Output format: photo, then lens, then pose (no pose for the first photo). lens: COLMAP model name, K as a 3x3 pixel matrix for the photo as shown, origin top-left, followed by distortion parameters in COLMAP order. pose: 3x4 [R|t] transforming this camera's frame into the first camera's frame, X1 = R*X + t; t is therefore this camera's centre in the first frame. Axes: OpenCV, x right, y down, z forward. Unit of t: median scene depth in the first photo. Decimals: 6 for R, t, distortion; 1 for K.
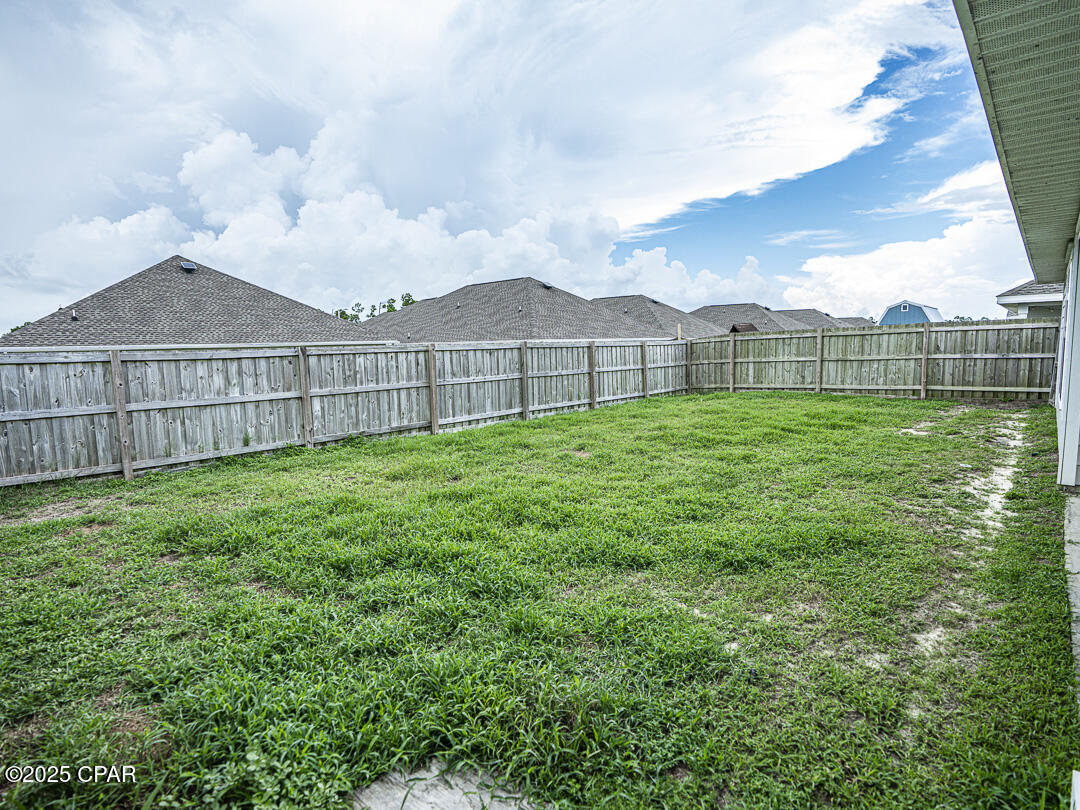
lens RADIAL K [[557.5, 0, 538.3], [0, 557.5, 403.6], [0, 0, 1]] dist [-0.005340, -0.000638]
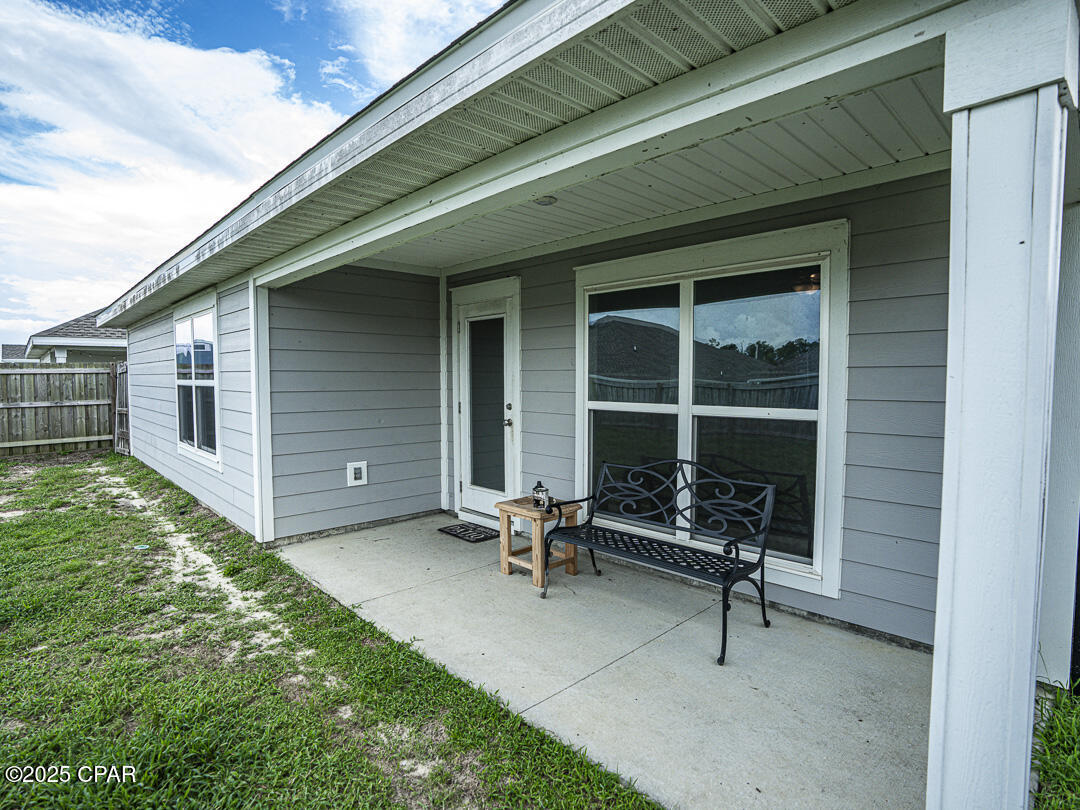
lens RADIAL K [[557.5, 0, 537.8], [0, 557.5, 405.1], [0, 0, 1]] dist [-0.005340, -0.000638]
pose [[0.075214, -0.031501, 0.996670, 0.012232], [0.104177, 0.994280, 0.023564, -0.024845], [-0.991711, 0.102058, 0.078066, 0.171505]]
